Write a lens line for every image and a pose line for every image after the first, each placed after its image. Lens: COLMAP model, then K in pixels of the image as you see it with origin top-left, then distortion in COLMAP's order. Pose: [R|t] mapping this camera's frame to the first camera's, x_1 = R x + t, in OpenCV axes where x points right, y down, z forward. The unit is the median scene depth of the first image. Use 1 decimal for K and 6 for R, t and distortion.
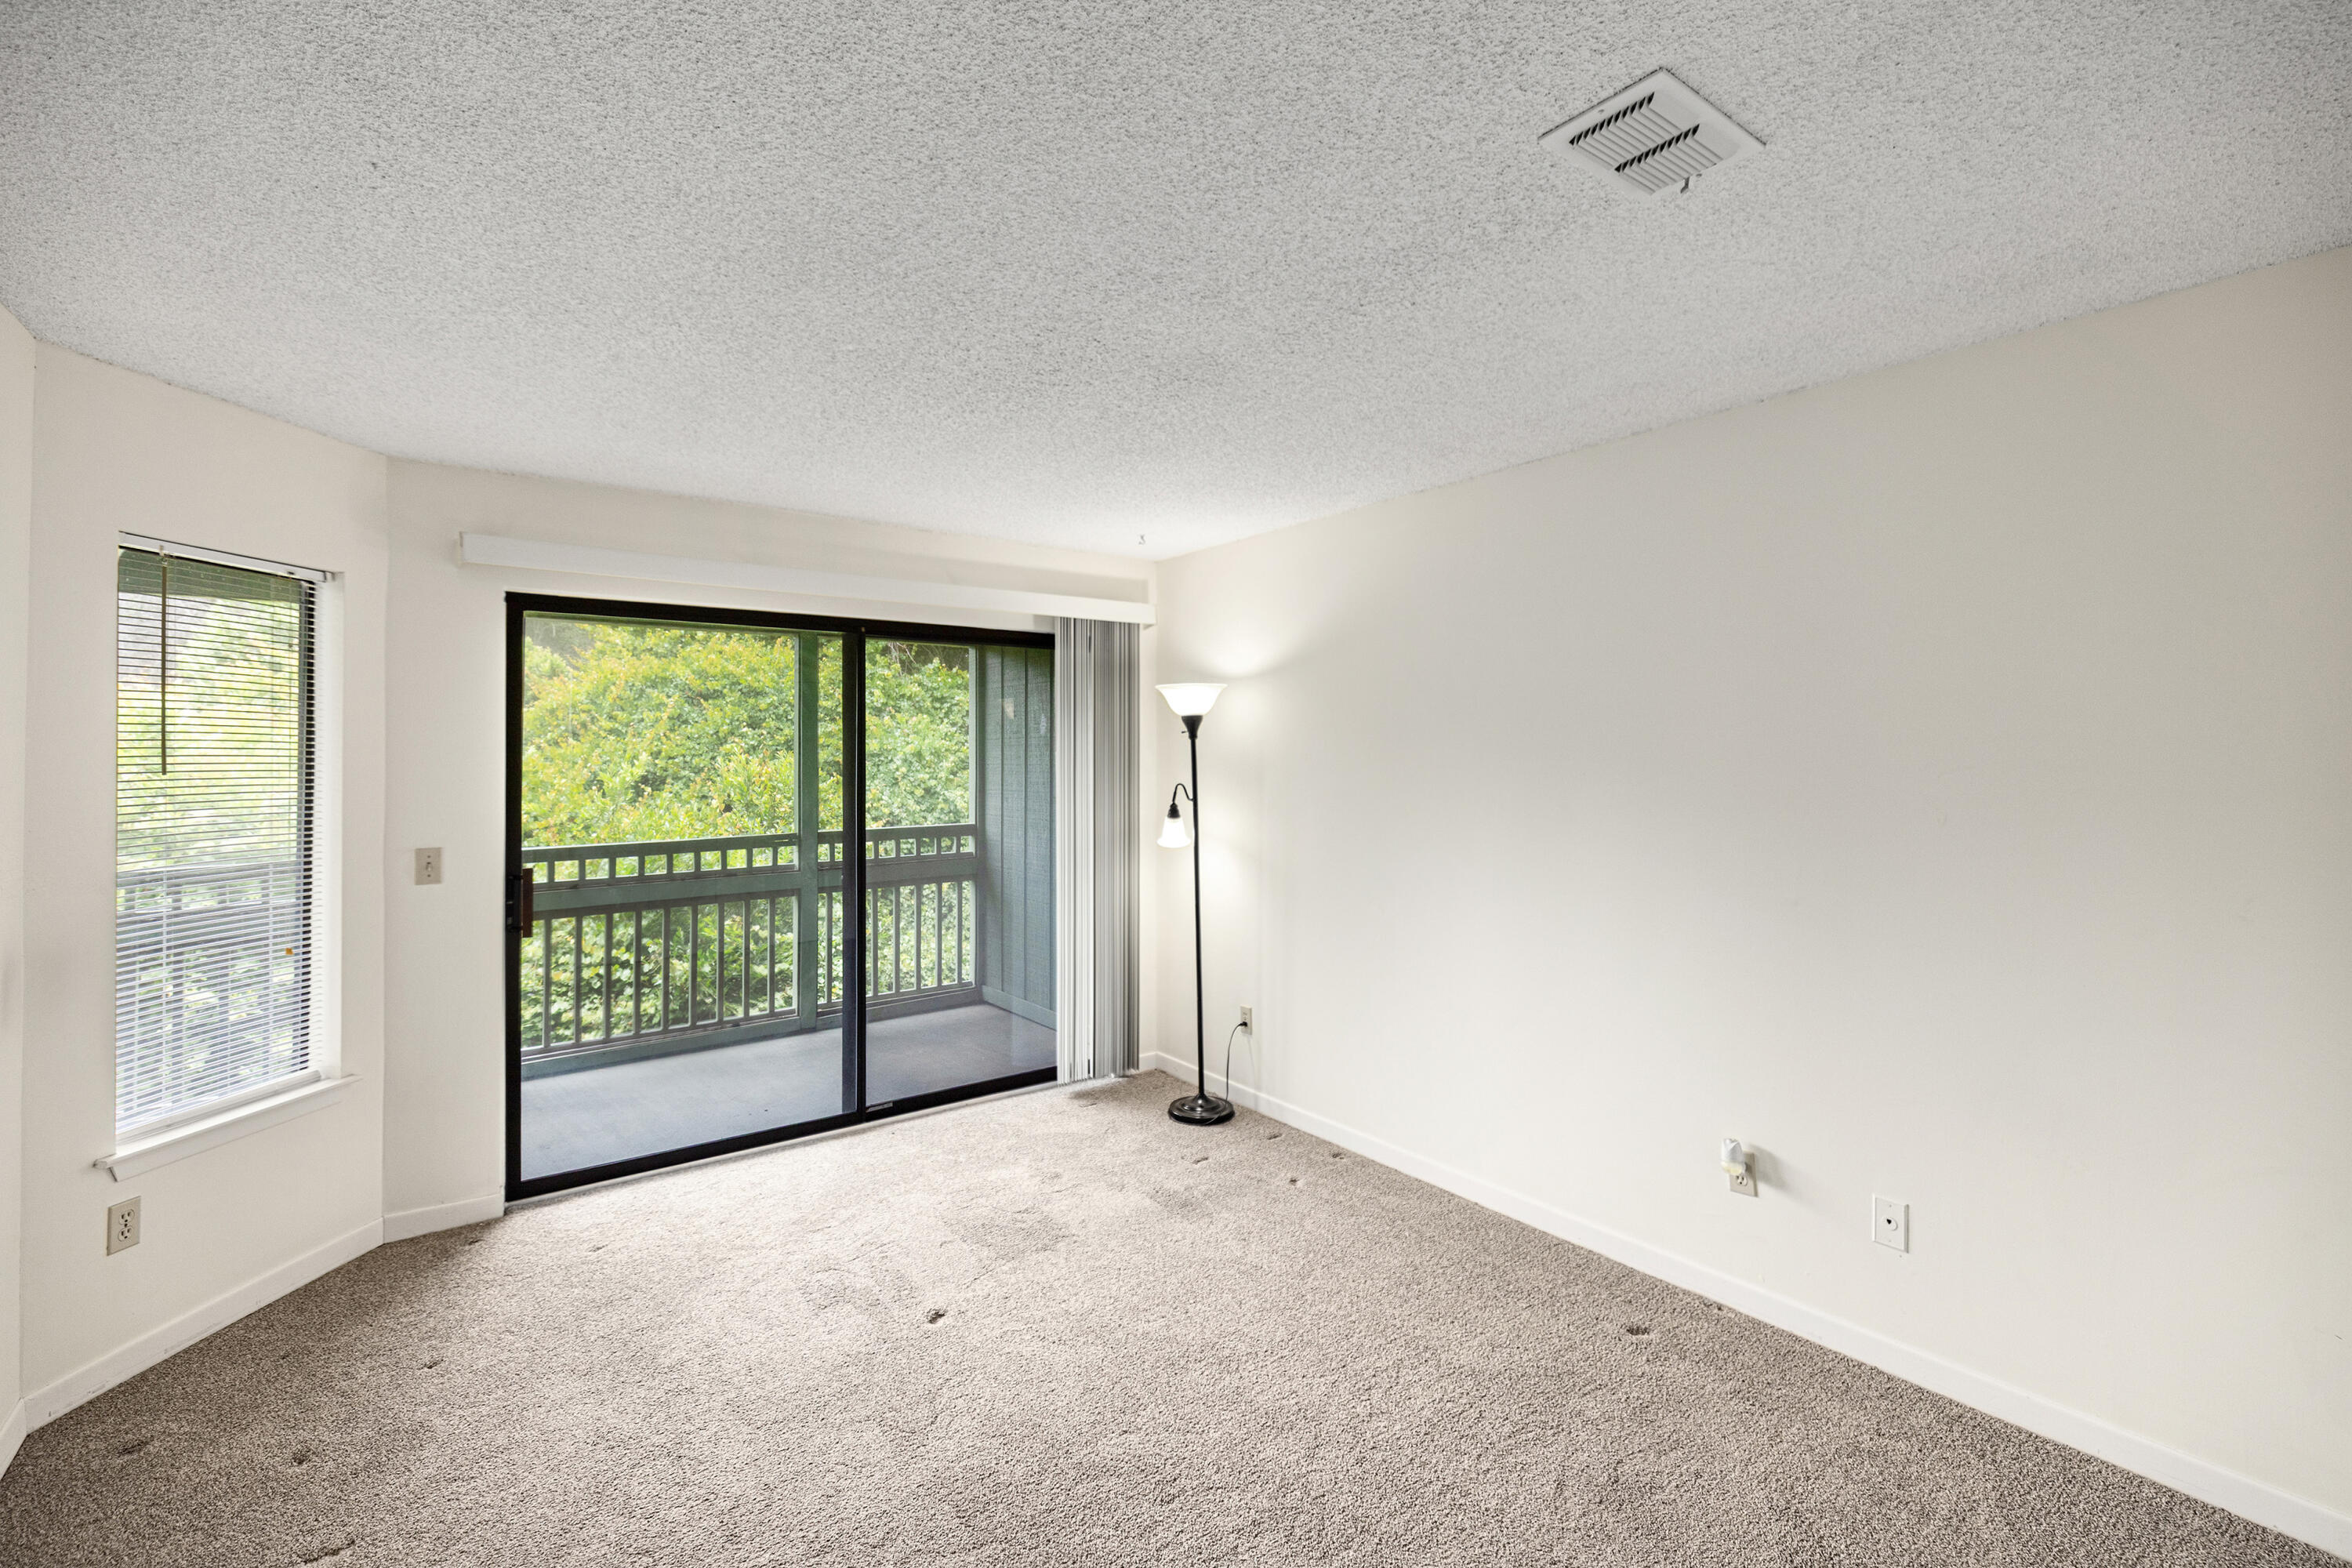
lens RADIAL K [[1012.2, 0, 1174.3], [0, 1012.2, 774.3], [0, 0, 1]] dist [0.001665, 0.000418]
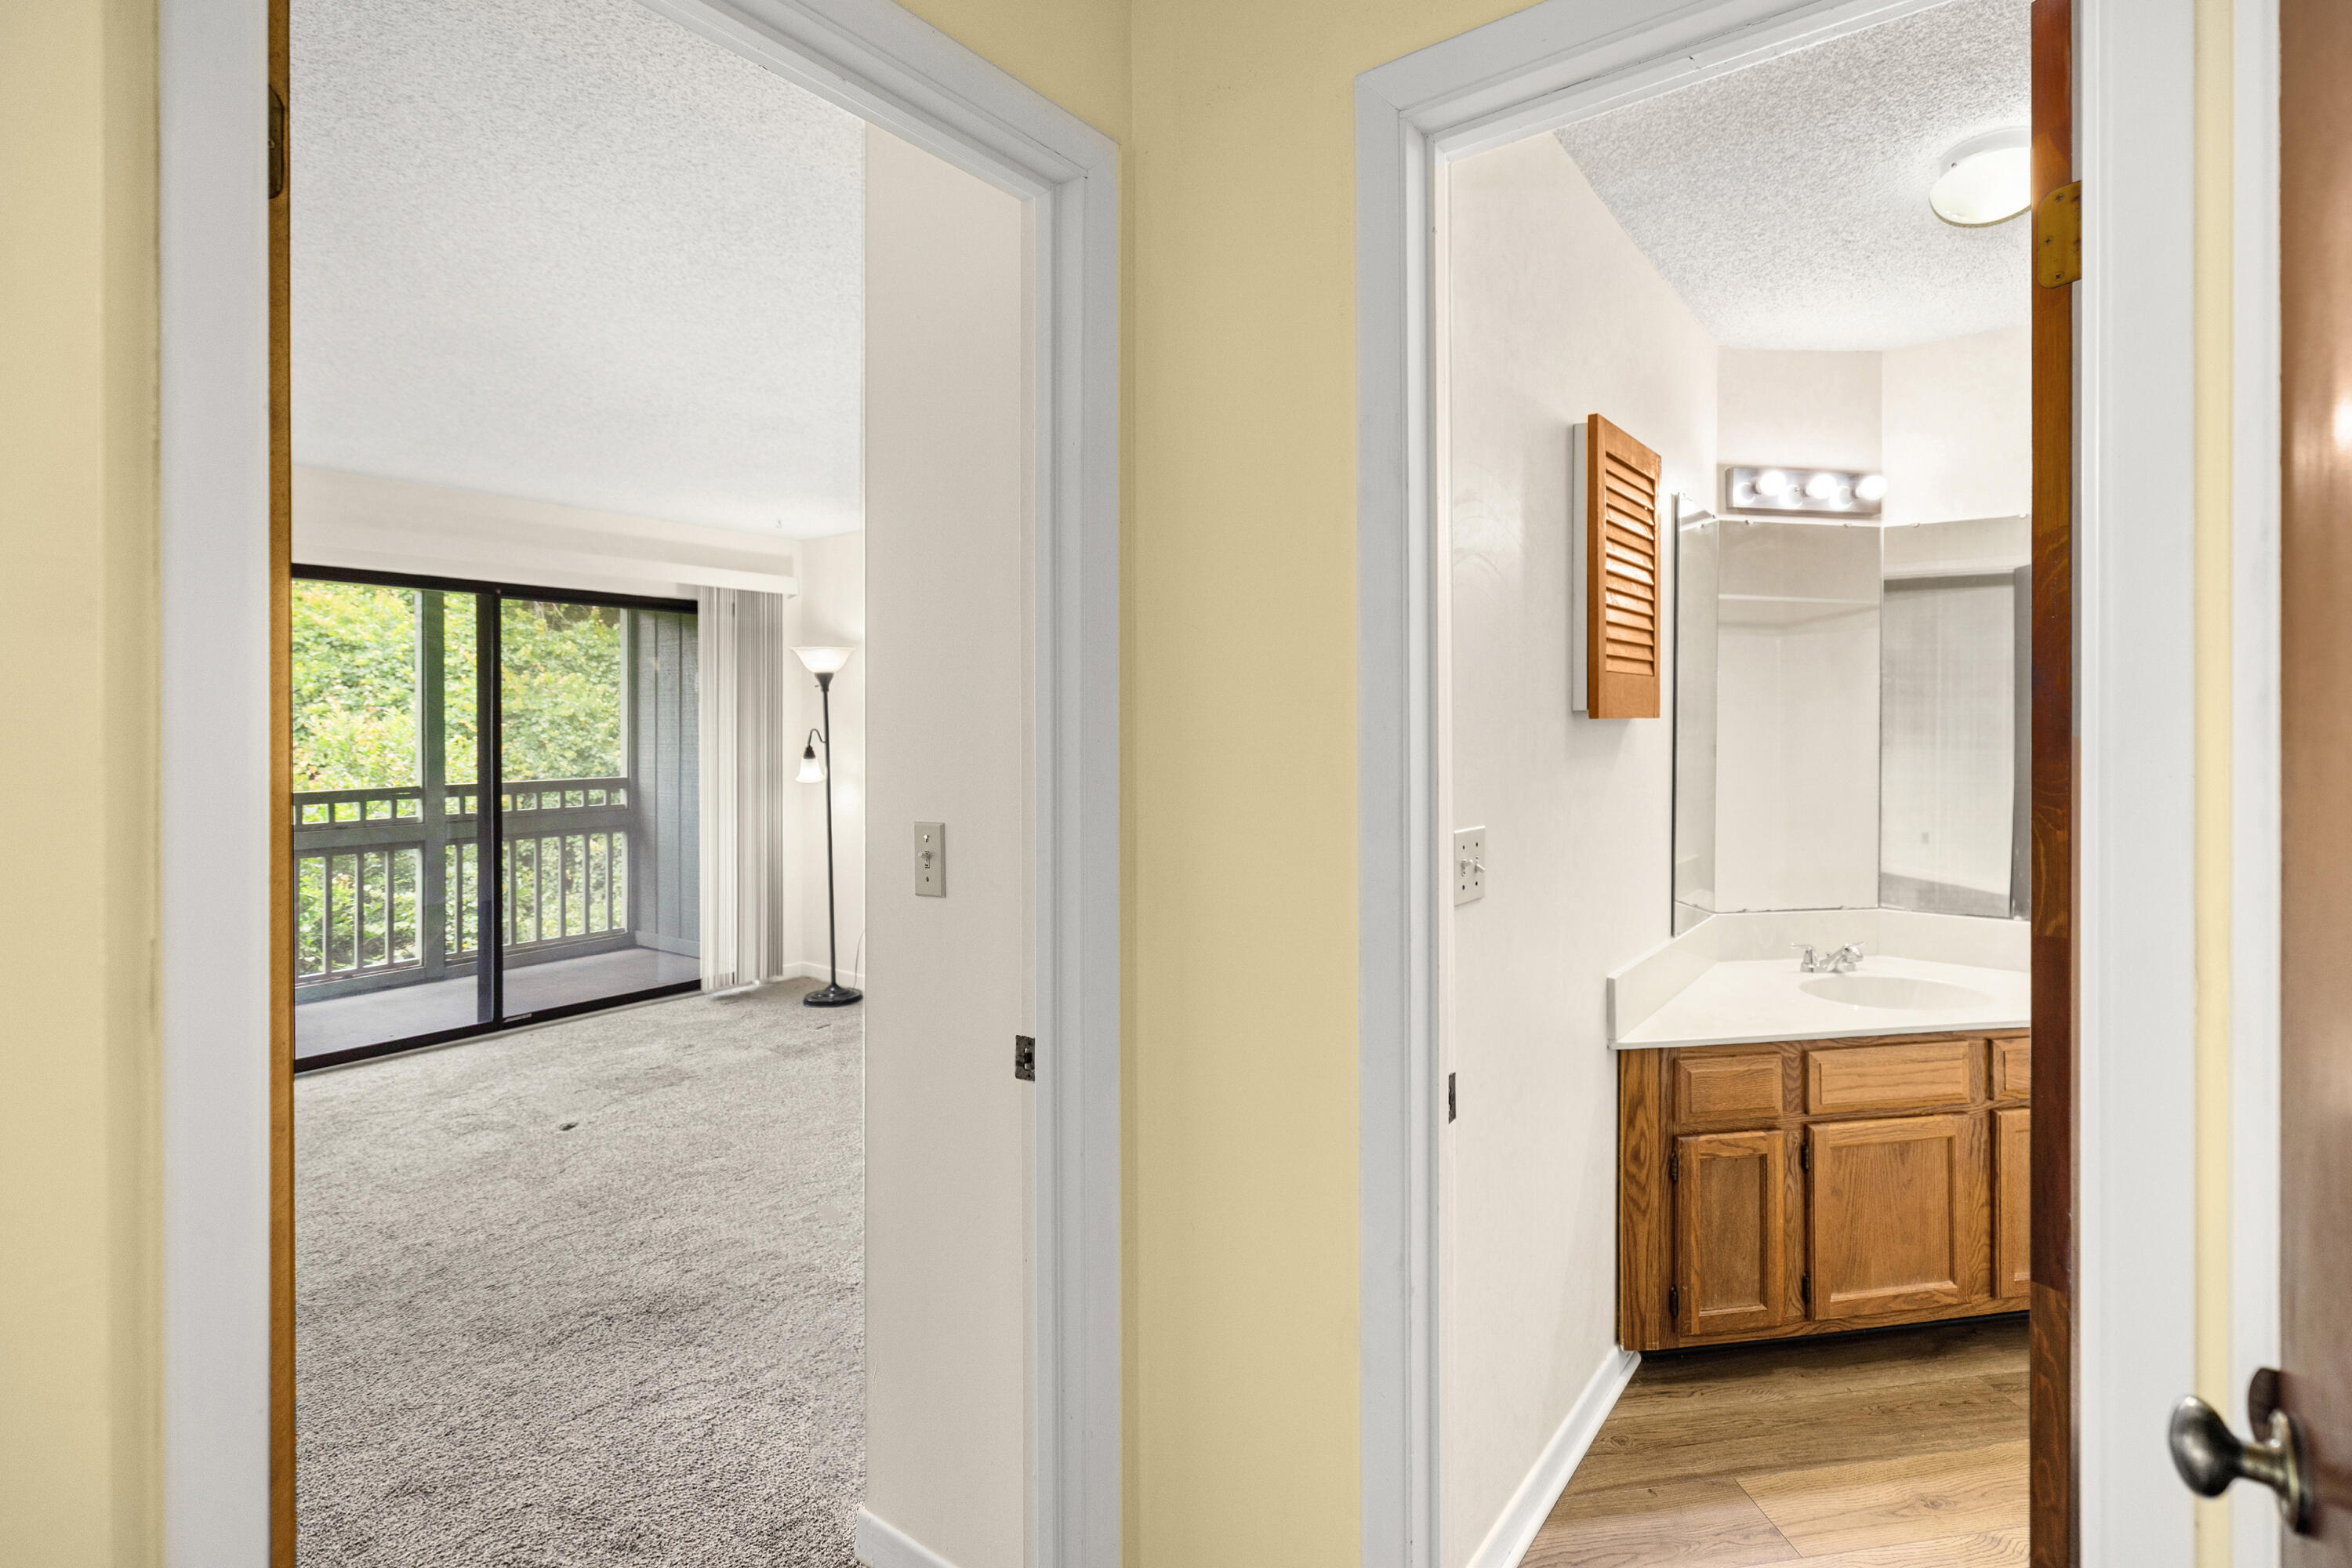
lens RADIAL K [[1071.1, 0, 1301.4], [0, 1071.1, 737.4], [0, 0, 1]] dist [0.001166, 0.000612]
pose [[0.940987, -0.005252, 0.338403, 0.100284], [0.008865, 0.999919, -0.009134, 0.029995], [-0.338328, 0.011595, 0.940957, -0.330925]]
